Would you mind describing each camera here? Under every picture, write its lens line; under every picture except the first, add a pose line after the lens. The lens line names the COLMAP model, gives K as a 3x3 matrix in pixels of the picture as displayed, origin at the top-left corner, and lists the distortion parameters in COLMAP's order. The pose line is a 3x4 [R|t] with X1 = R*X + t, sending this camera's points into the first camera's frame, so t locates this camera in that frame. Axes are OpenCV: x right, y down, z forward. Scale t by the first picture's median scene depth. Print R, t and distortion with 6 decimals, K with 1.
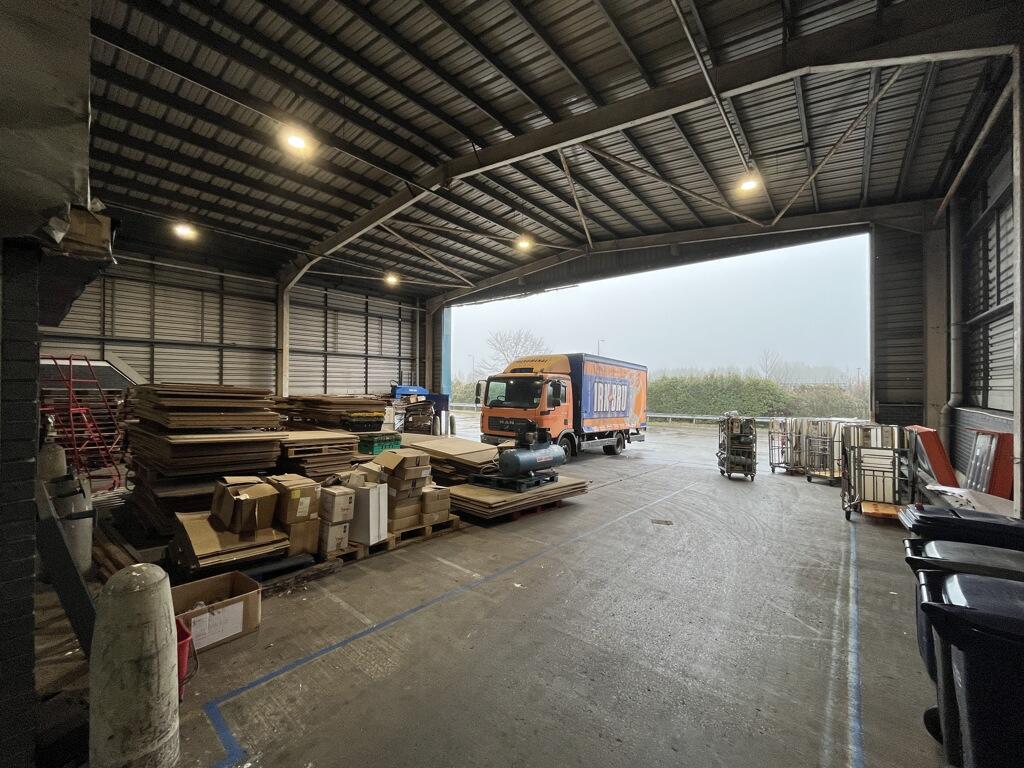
lens RADIAL K [[412.9, 0, 513.9], [0, 412.9, 386.4], [0, 0, 1]] dist [-0.000107, 0.000005]
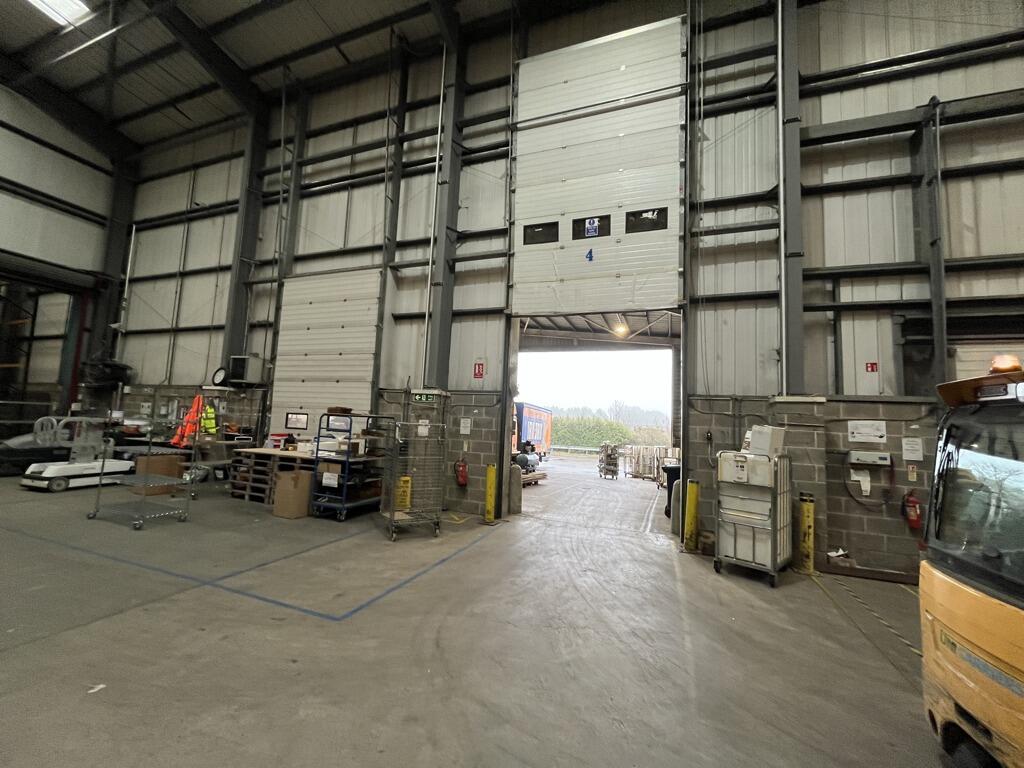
lens RADIAL K [[412.9, 0, 510.4], [0, 412.9, 385.1], [0, 0, 1]] dist [-0.000107, 0.000005]
pose [[0.951068, 0.067069, 0.301613, -0.404376], [-0.041911, 0.995138, -0.089127, -0.002612], [-0.306124, 0.072125, 0.949255, -0.557915]]
